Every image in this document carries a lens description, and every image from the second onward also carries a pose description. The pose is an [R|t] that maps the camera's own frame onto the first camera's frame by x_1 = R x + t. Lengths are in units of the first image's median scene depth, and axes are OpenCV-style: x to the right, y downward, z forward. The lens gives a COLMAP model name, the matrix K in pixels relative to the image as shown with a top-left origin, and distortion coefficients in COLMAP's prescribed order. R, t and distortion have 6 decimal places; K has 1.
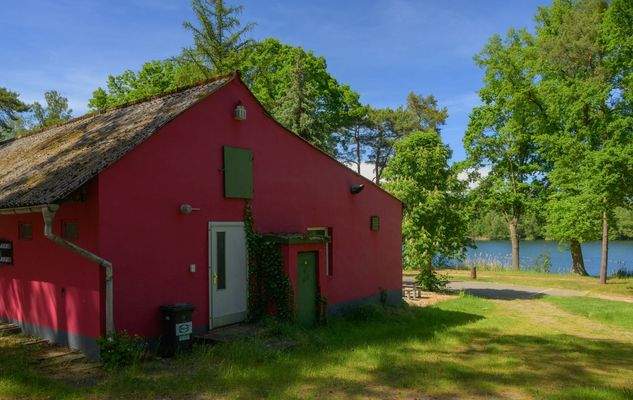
lens RADIAL K [[507.8, 0, 316.5], [0, 507.8, 200.0], [0, 0, 1]] dist [-0.011787, -0.003659]
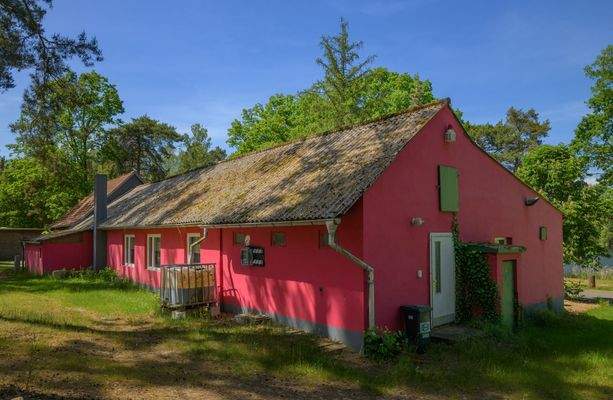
lens RADIAL K [[446.3, 0, 306.5], [0, 446.3, 200.0], [0, 0, 1]] dist [-0.003097, -0.001566]
pose [[0.969485, -0.011364, -0.244887, -0.211276], [0.005747, 0.999704, -0.023641, -0.007037], [0.245083, 0.021512, 0.969263, -0.029574]]
